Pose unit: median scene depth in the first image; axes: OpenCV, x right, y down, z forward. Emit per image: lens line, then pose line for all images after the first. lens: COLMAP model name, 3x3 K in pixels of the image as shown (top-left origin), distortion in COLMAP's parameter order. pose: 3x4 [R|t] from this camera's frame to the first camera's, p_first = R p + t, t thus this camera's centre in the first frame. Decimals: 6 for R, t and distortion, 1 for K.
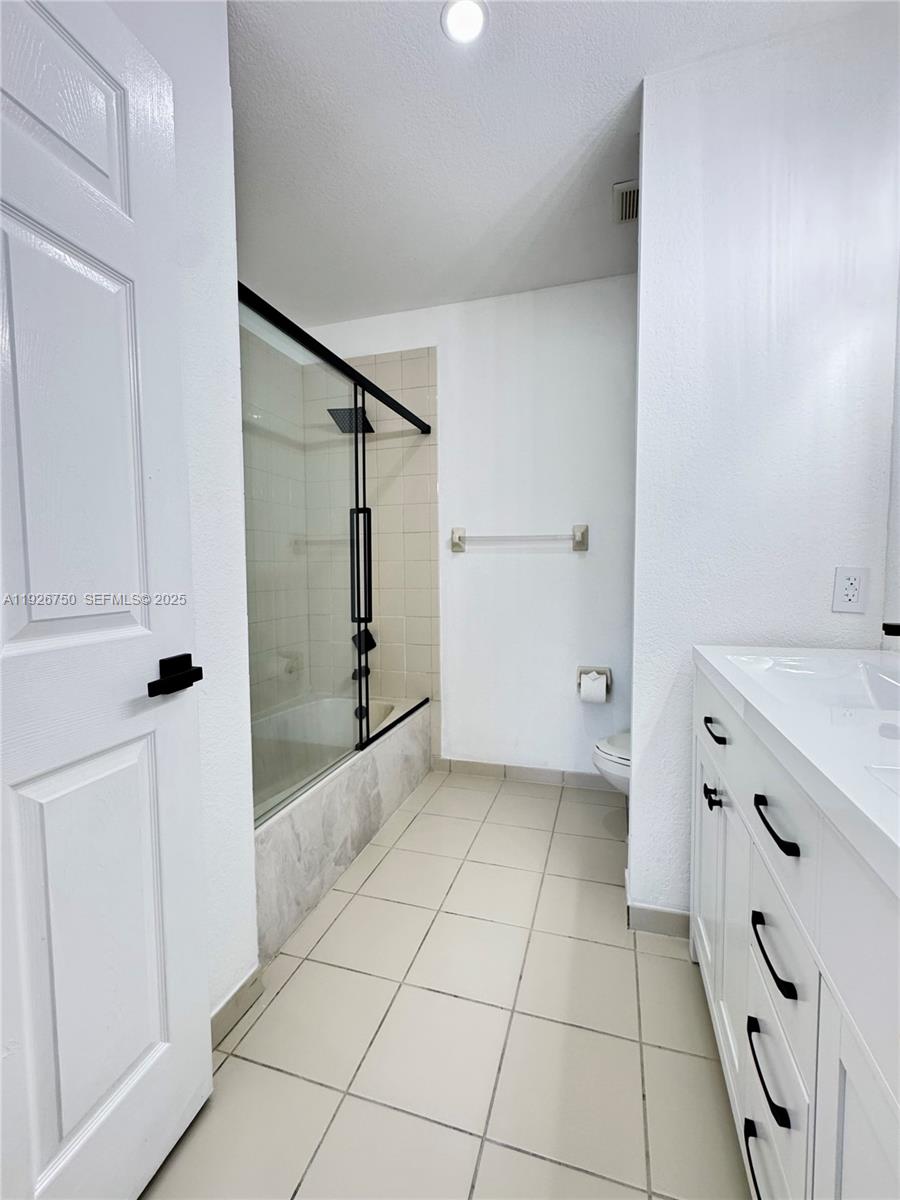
lens RADIAL K [[507.8, 0, 450.0], [0, 507.8, 600.0], [0, 0, 1]] dist [-0.018256, 0.000060]
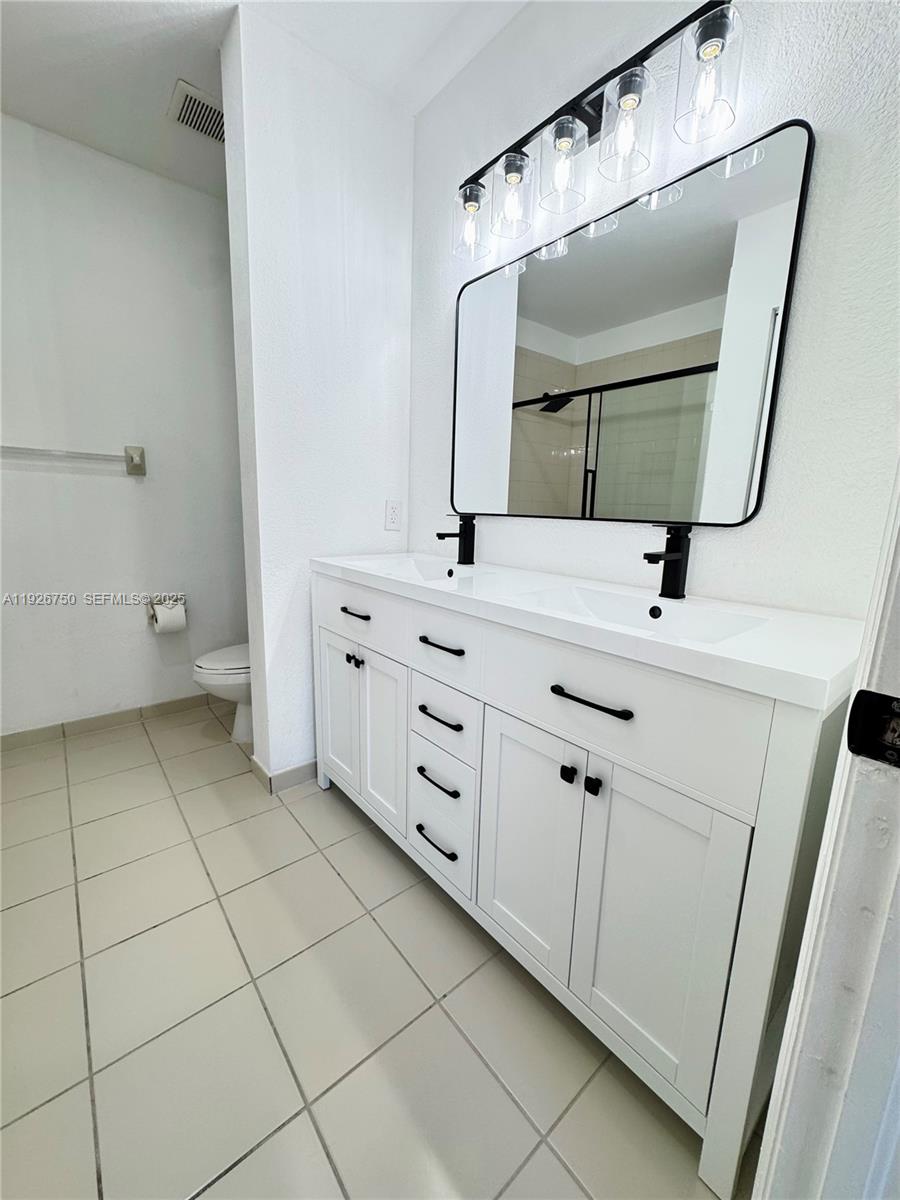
lens RADIAL K [[484.0, 0, 450.0], [0, 484.0, 600.0], [0, 0, 1]] dist [-0.001208, -0.000012]
pose [[0.544270, -0.142821, 0.826663, -0.253559], [0.023234, 0.987590, 0.155327, 0.006924], [-0.838588, -0.065333, 0.540834, 0.019152]]
